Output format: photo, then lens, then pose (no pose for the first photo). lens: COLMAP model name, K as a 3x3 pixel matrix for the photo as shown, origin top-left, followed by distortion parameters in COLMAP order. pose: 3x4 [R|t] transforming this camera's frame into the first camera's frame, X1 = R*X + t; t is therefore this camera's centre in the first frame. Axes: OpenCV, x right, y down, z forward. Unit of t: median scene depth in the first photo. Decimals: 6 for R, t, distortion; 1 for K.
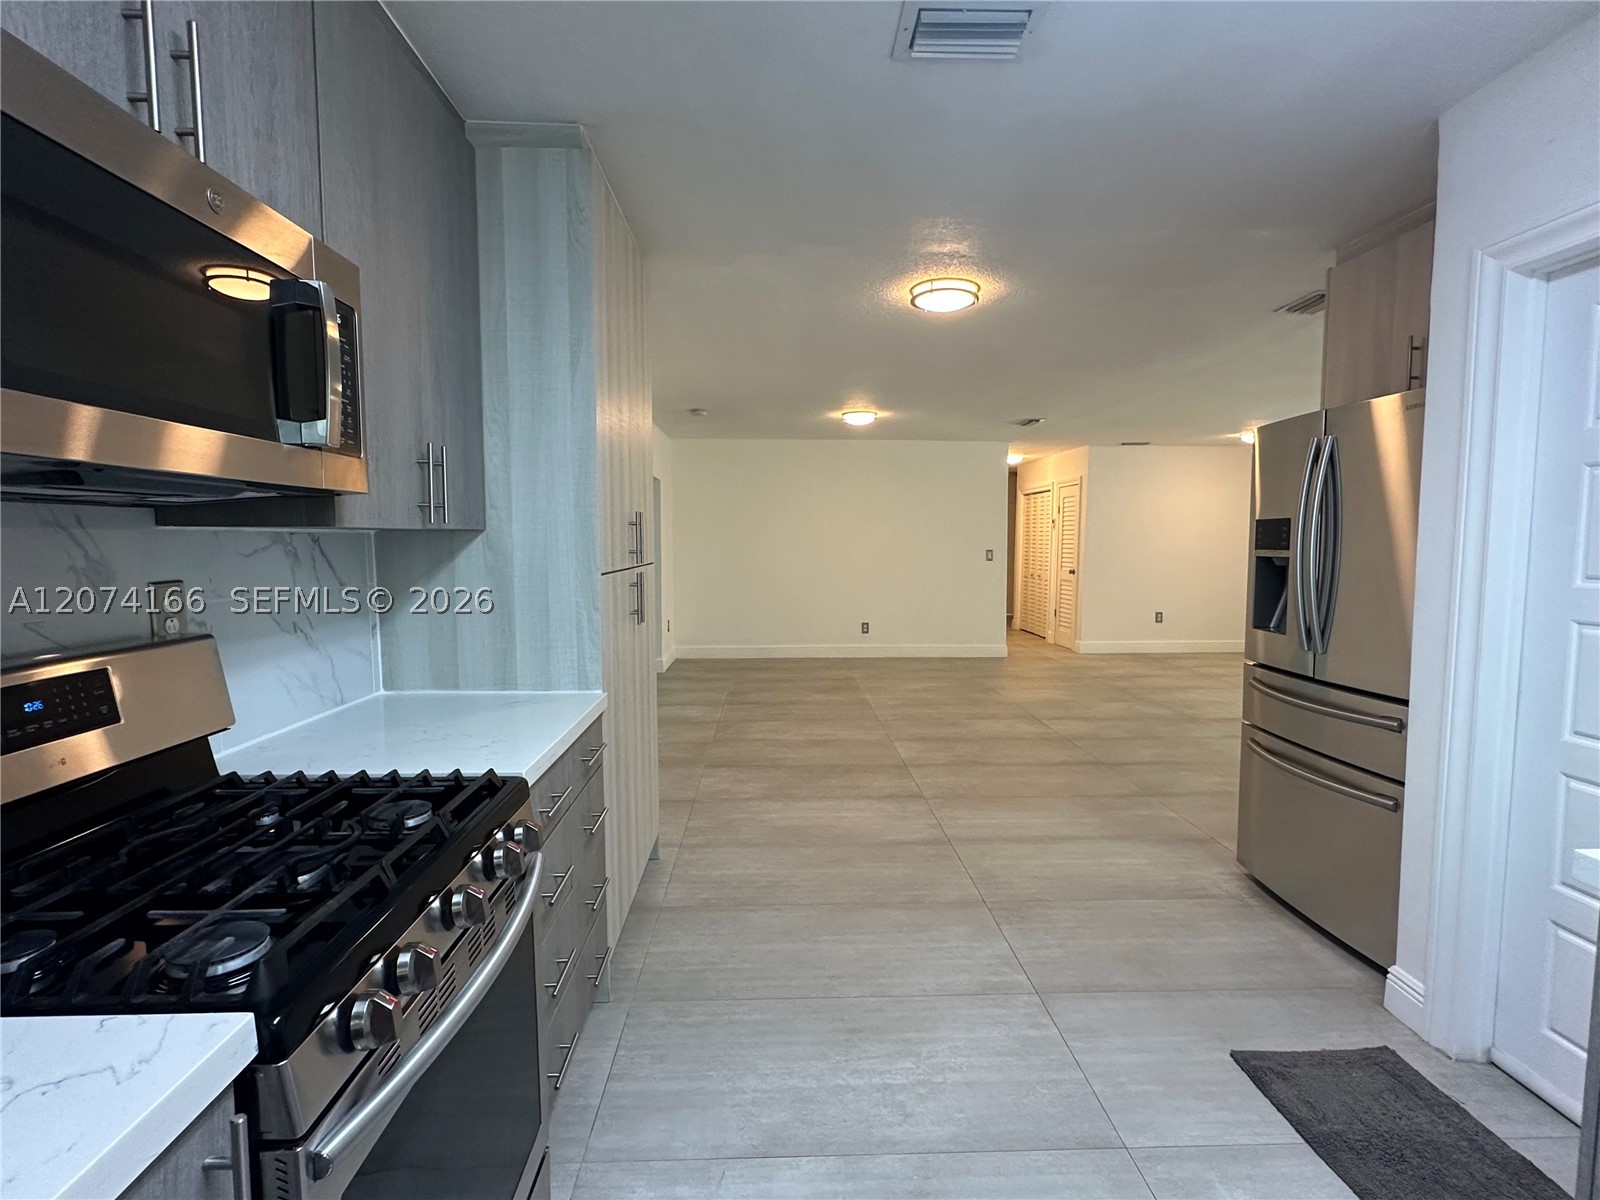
lens RADIAL K [[793.6, 0, 797.7], [0, 793.6, 604.4], [0, 0, 1]] dist [-0.002290, -0.000656]
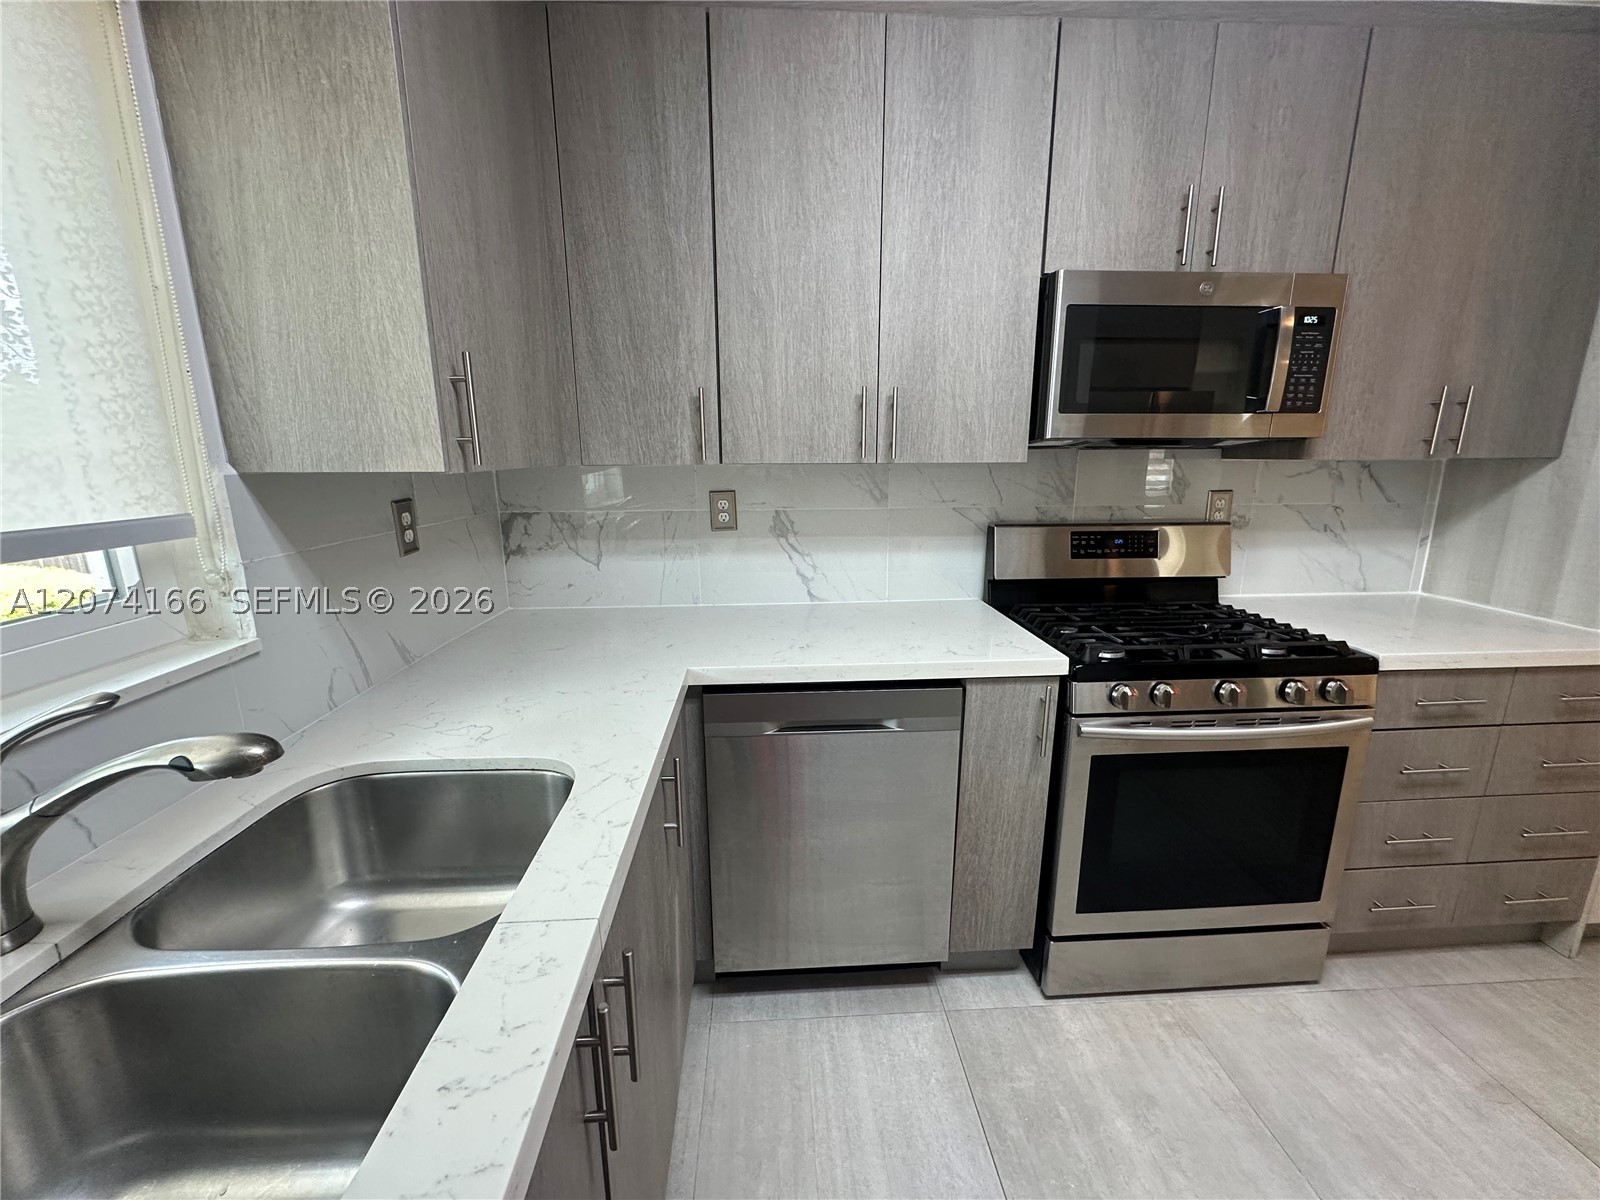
lens RADIAL K [[639.6, 0, 800.0], [0, 639.6, 600.0], [0, 0, 1]] dist [-0.004451, -0.000263]
pose [[0.023337, 0.219466, -0.975341, 0.507257], [-0.077769, 0.973049, 0.217089, -0.021072], [0.996698, 0.070785, 0.039776, 0.010576]]
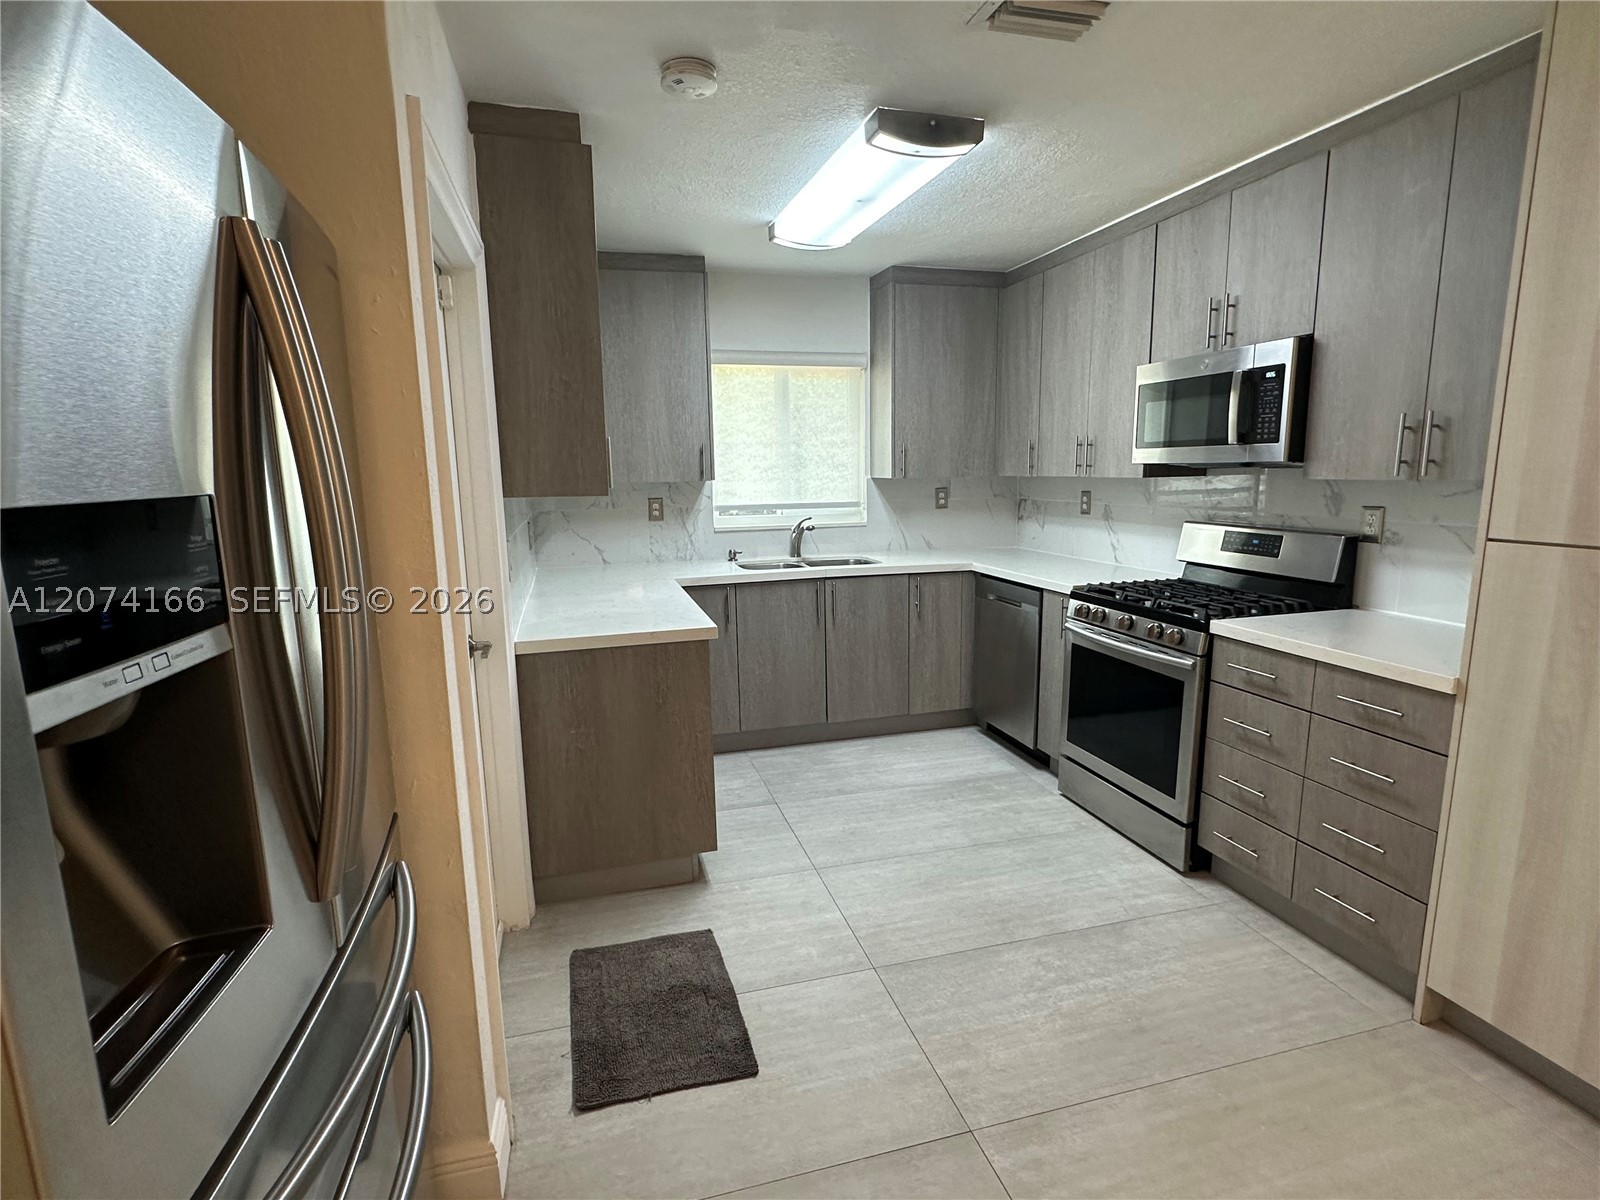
lens RADIAL K [[793.6, 0, 797.7], [0, 793.6, 604.4], [0, 0, 1]] dist [-0.002290, -0.000656]
pose [[-0.972152, 0.055087, -0.227785, 0.778747], [-0.003744, 0.968206, 0.250127, -0.214706], [0.234321, 0.244014, -0.941037, 1.997473]]
